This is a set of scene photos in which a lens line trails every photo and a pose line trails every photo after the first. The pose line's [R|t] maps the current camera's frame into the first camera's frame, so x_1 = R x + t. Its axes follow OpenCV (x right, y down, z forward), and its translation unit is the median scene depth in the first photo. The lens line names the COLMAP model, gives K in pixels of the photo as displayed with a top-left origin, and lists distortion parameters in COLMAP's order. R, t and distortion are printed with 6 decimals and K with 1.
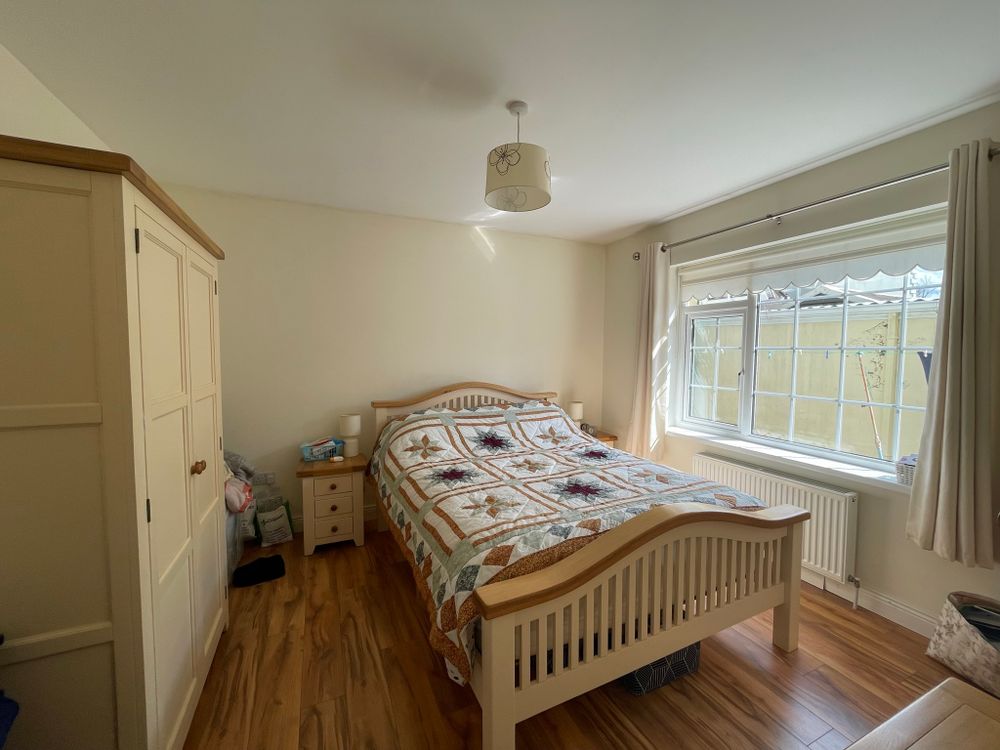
lens RADIAL K [[401.8, 0, 498.0], [0, 401.8, 371.9], [0, 0, 1]] dist [-0.002312, 0.000169]
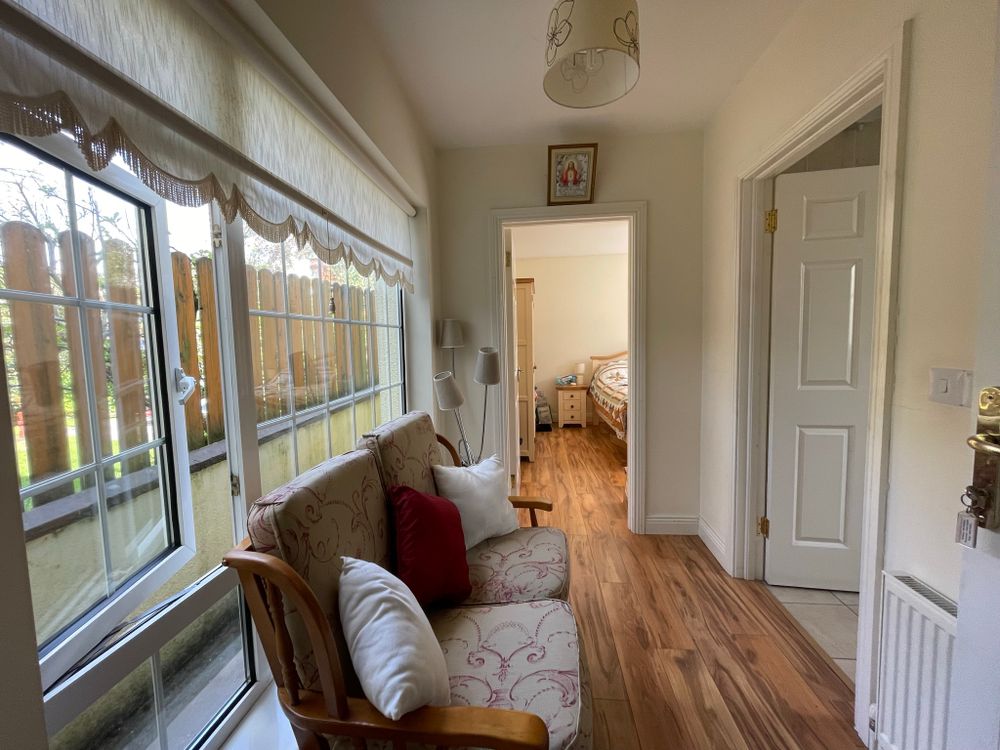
lens RADIAL K [[401.8, 0, 498.0], [0, 401.8, 371.9], [0, 0, 1]] dist [-0.002312, 0.000169]
pose [[0.866242, 0.014072, -0.499426, 0.280964], [0.001974, 0.999499, 0.031584, 0.094768], [0.499621, -0.028345, 0.865780, -0.947437]]
